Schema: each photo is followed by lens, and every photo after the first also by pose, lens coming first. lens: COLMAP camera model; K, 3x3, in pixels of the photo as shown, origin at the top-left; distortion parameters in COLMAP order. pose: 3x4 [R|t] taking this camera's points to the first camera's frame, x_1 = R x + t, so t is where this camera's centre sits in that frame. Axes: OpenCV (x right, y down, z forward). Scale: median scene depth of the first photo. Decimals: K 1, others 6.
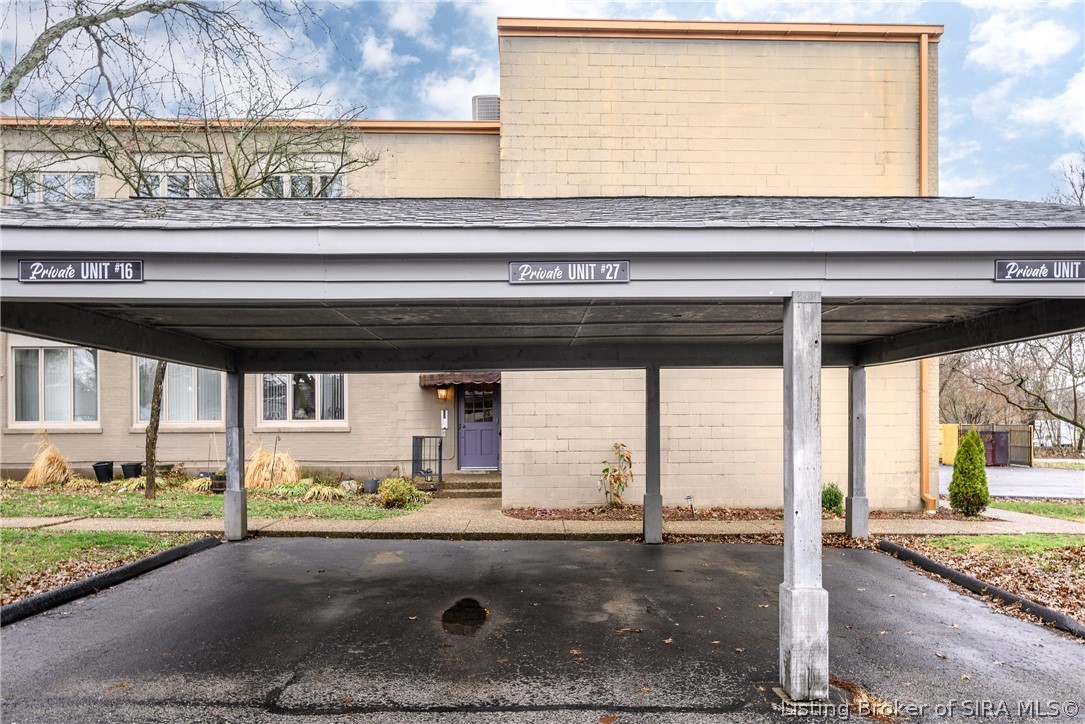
lens RADIAL K [[771.5, 0, 540.1], [0, 771.5, 353.8], [0, 0, 1]] dist [-0.002960, -0.001575]
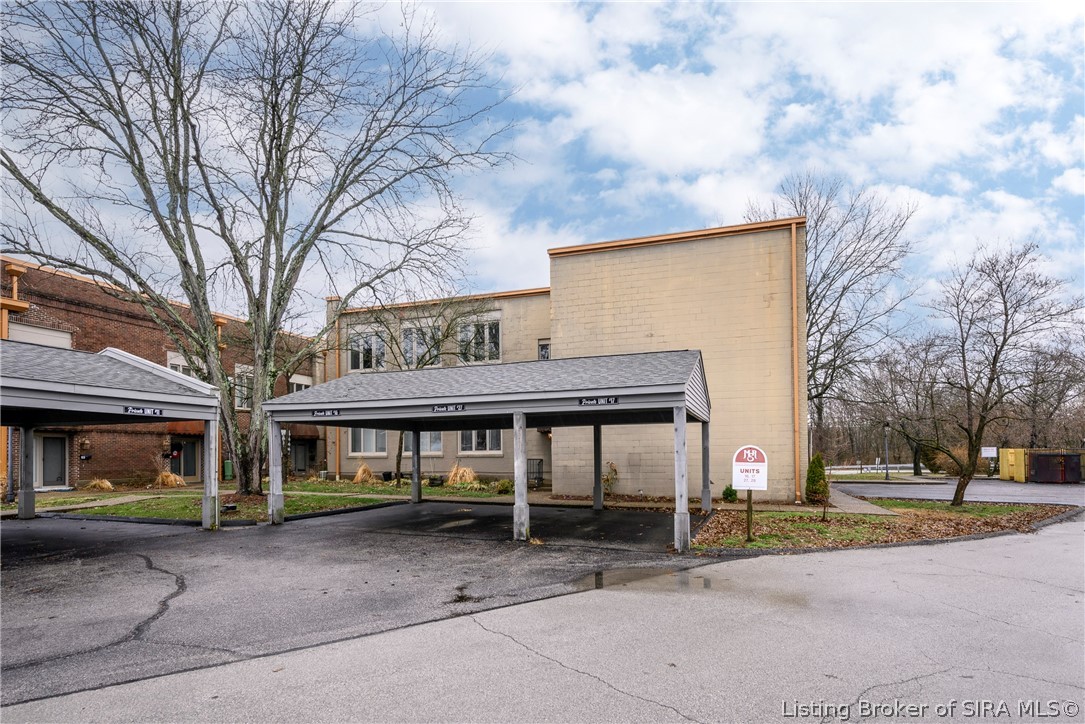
lens RADIAL K [[551.8, 0, 549.6], [0, 551.8, 365.6], [0, 0, 1]] dist [-0.000038, -0.000009]
pose [[0.954302, -0.052943, -0.294117, 0.346372], [0.034282, 0.997079, -0.068248, -0.033000], [0.296871, 0.055046, 0.953330, -0.347349]]
